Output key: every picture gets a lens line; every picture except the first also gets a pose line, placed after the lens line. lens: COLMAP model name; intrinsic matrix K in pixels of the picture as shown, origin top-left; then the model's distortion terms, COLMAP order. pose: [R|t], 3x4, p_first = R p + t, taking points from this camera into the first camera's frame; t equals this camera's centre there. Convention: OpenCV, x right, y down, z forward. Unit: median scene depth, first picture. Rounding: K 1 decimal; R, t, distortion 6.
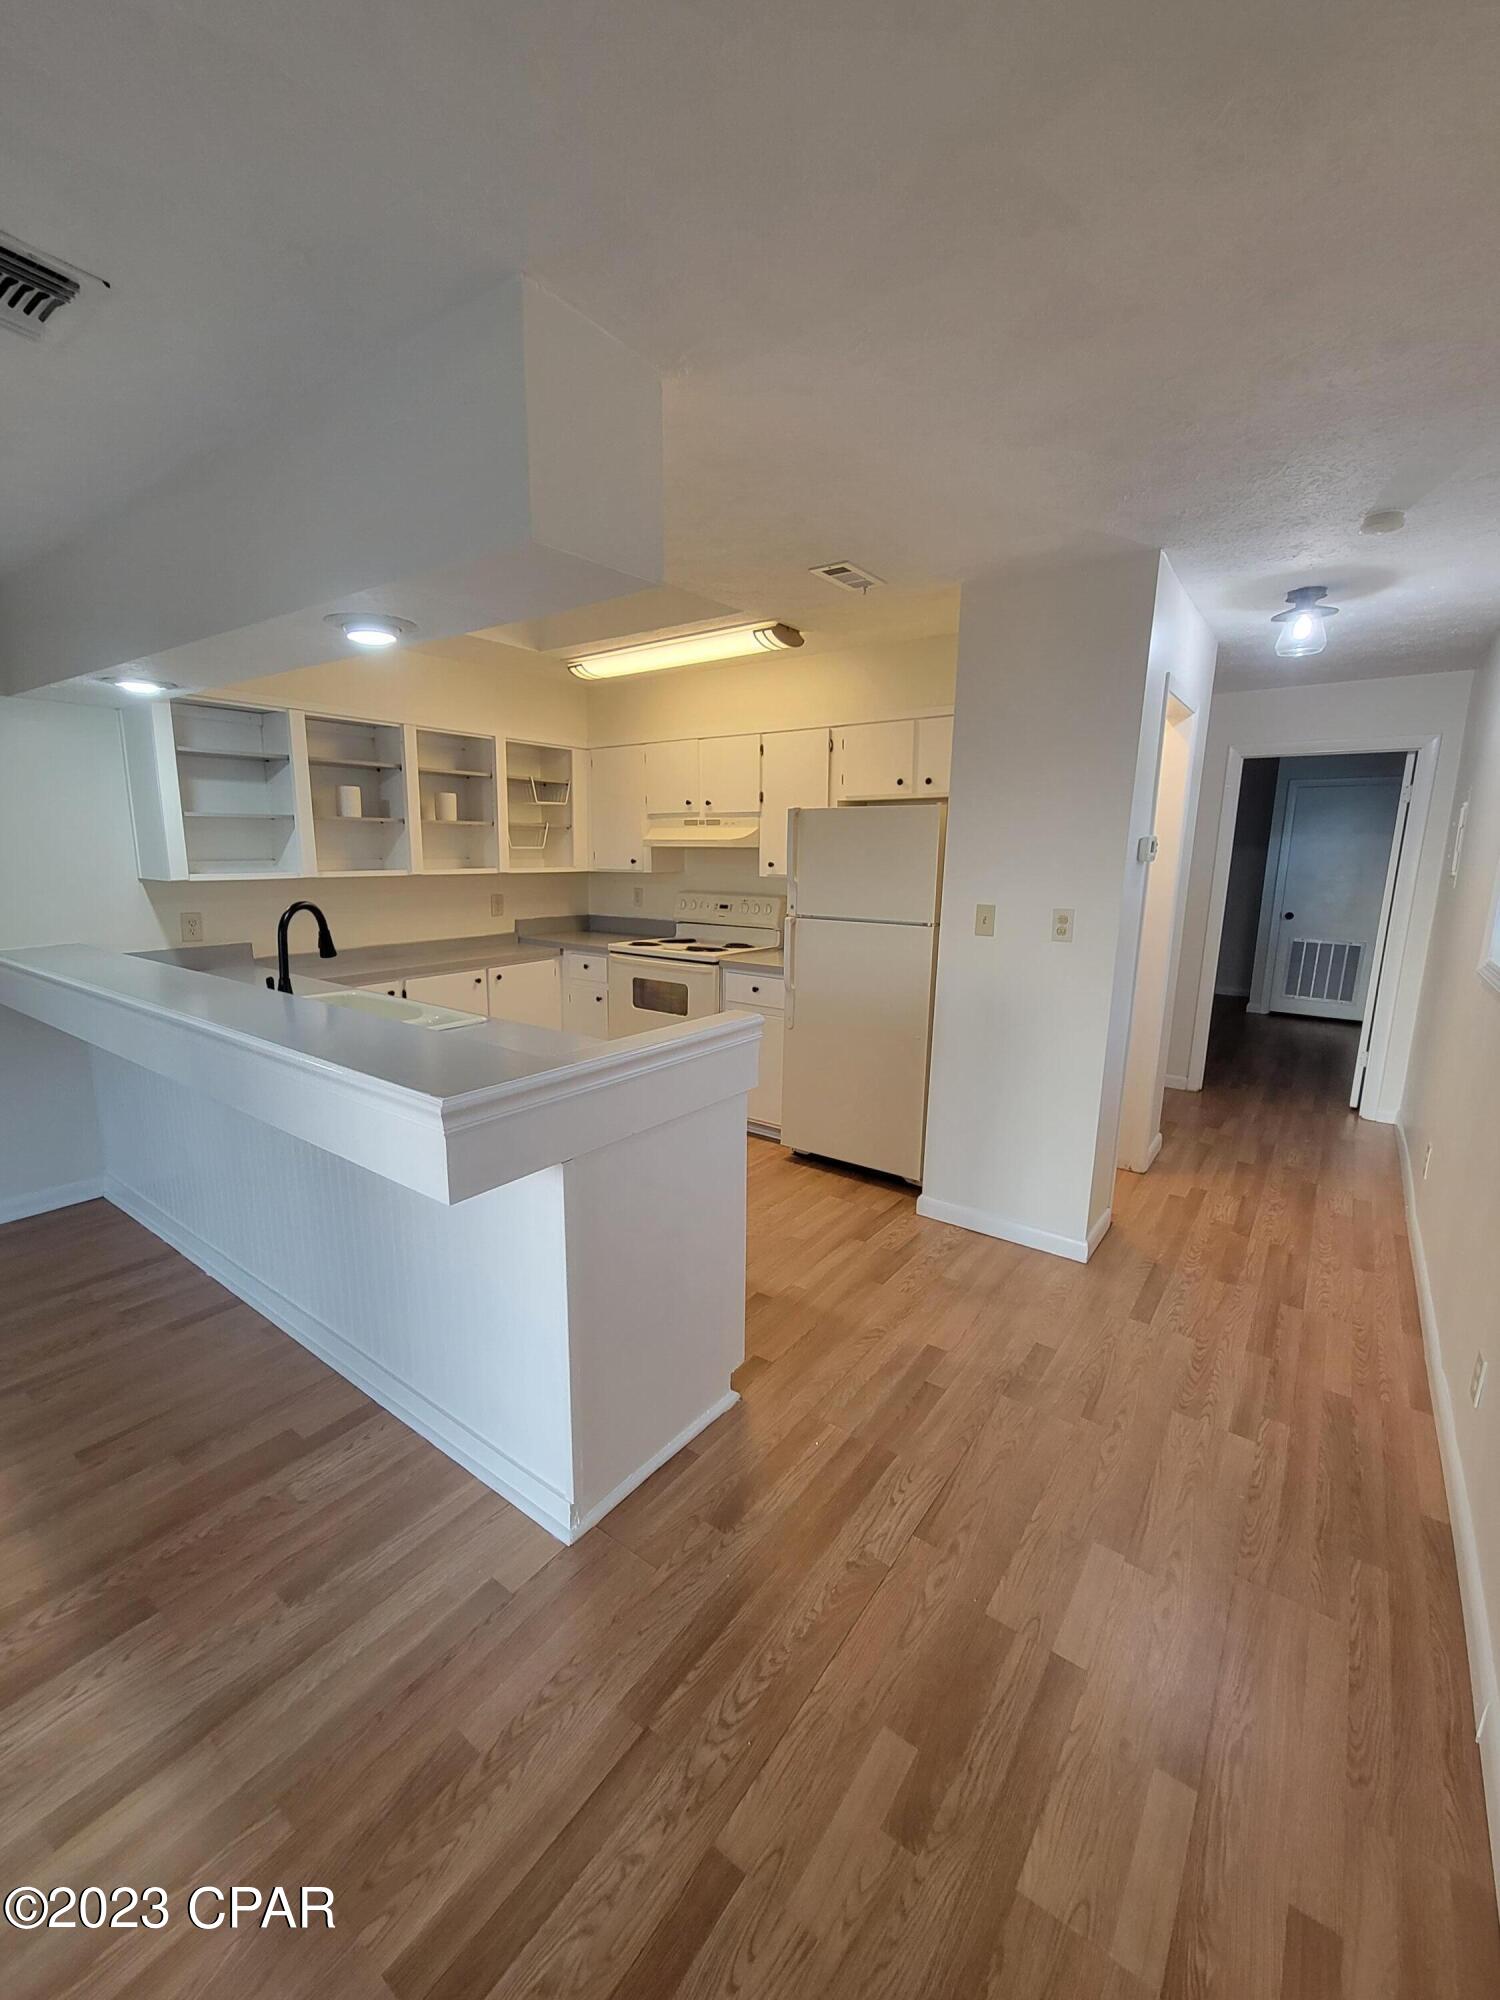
lens RADIAL K [[814.5, 0, 752.1], [0, 814.5, 996.0], [0, 0, 1]] dist [0.003224, -0.001157]
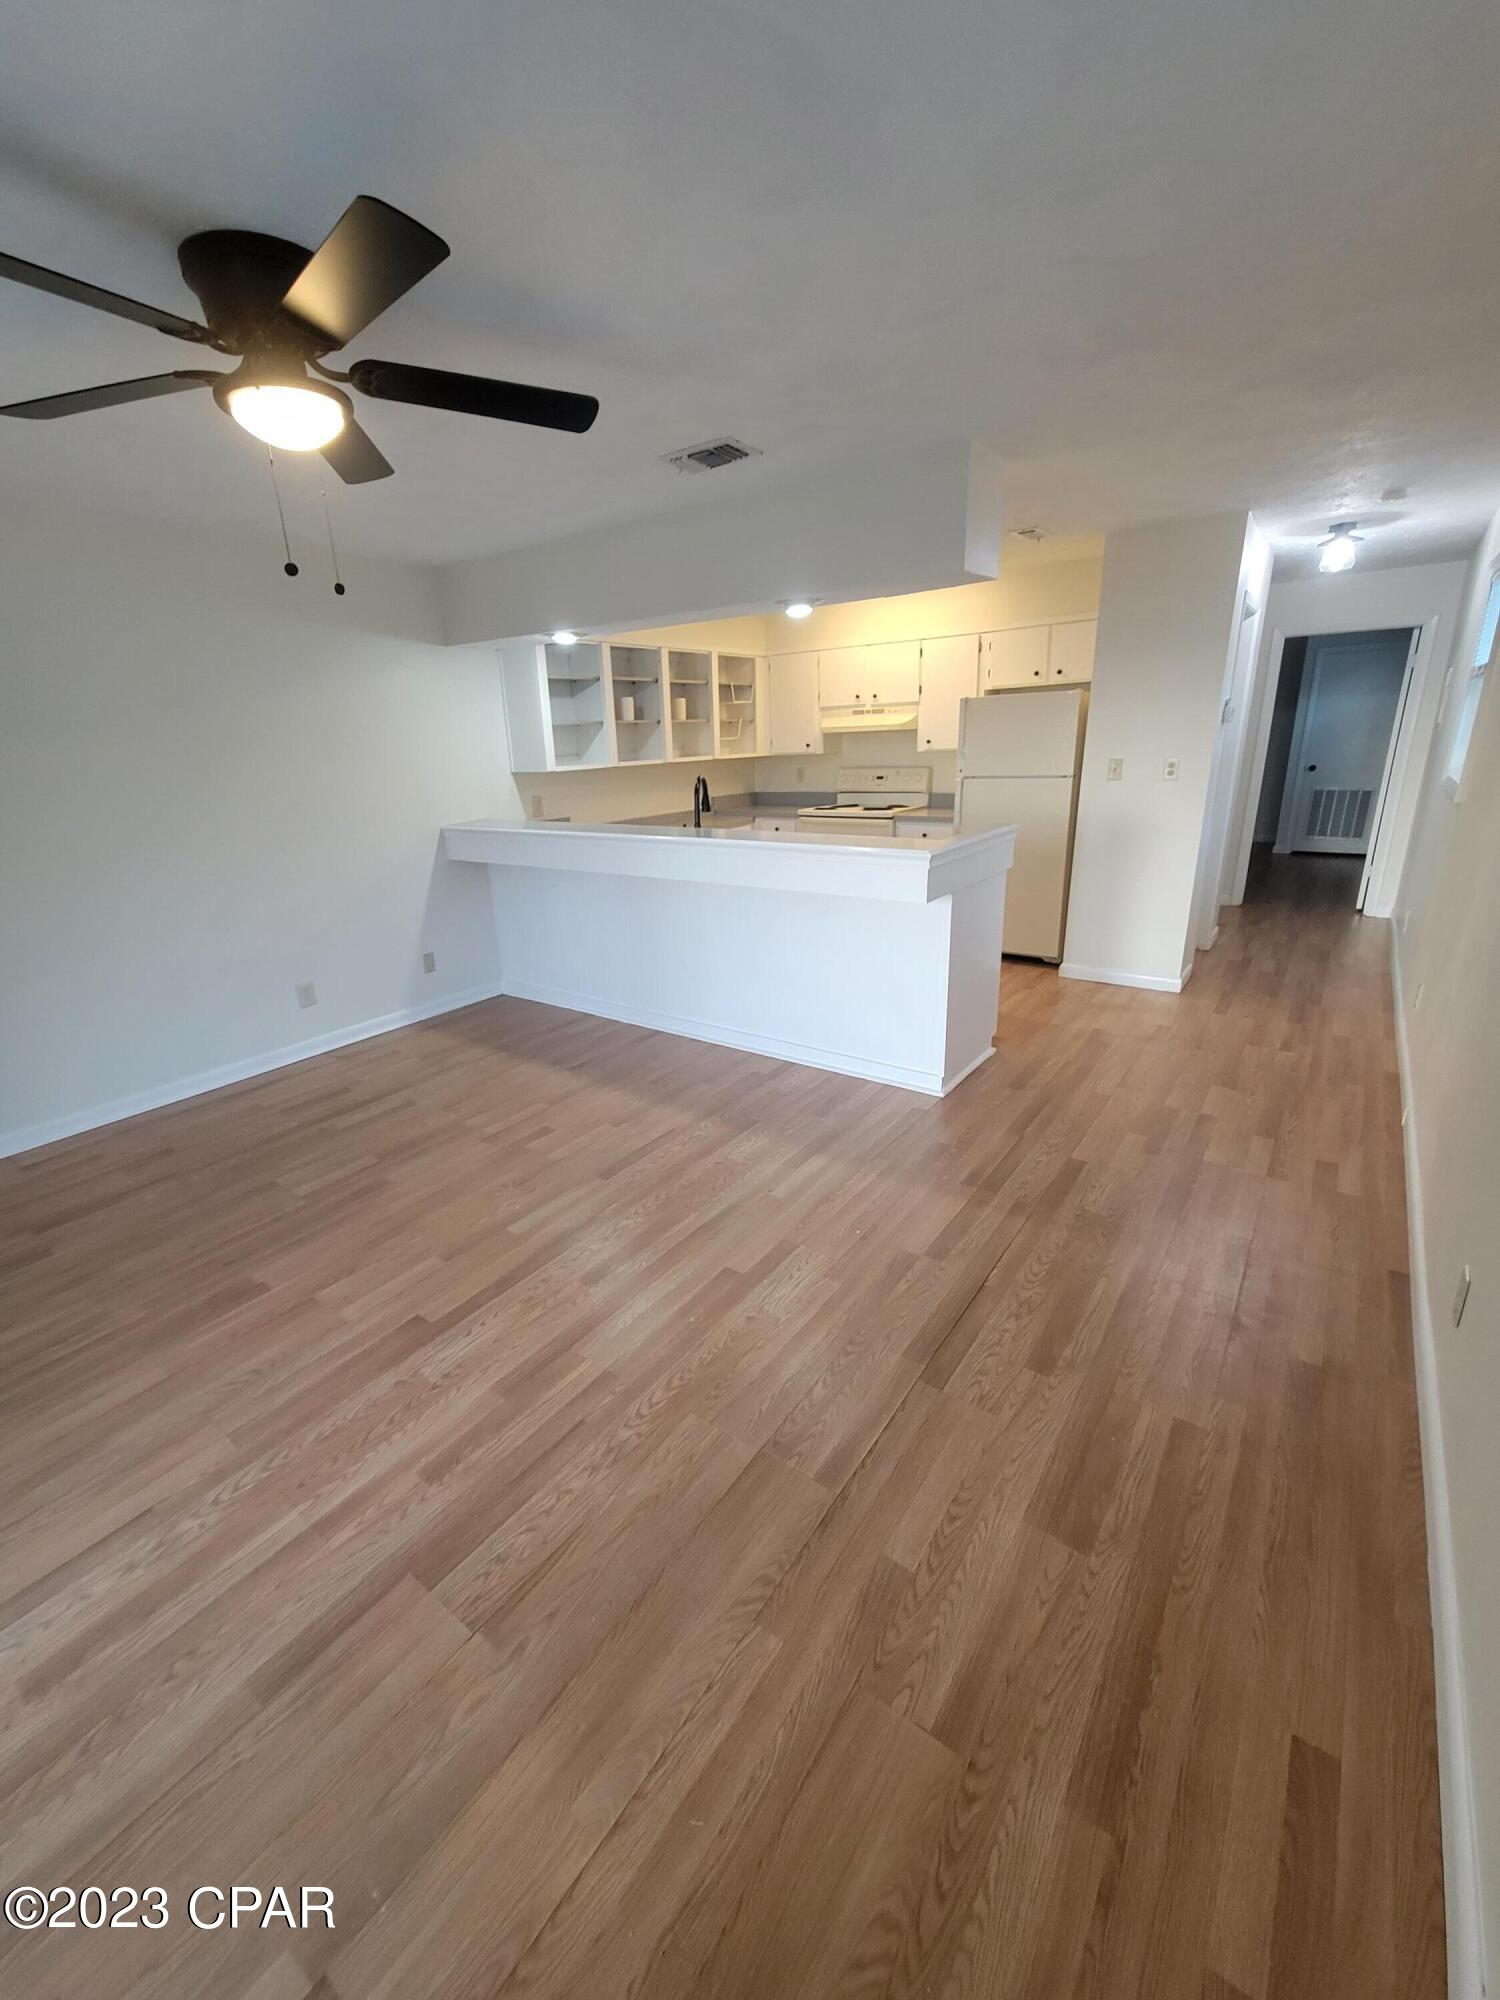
lens RADIAL K [[814.5, 0, 738.1], [0, 814.5, 1000.8], [0, 0, 1]] dist [0.003224, -0.001157]
pose [[0.998829, -0.043972, -0.020191, -0.172850], [0.046237, 0.990372, 0.130480, 0.045318], [0.014259, -0.131261, 0.991245, -0.240624]]
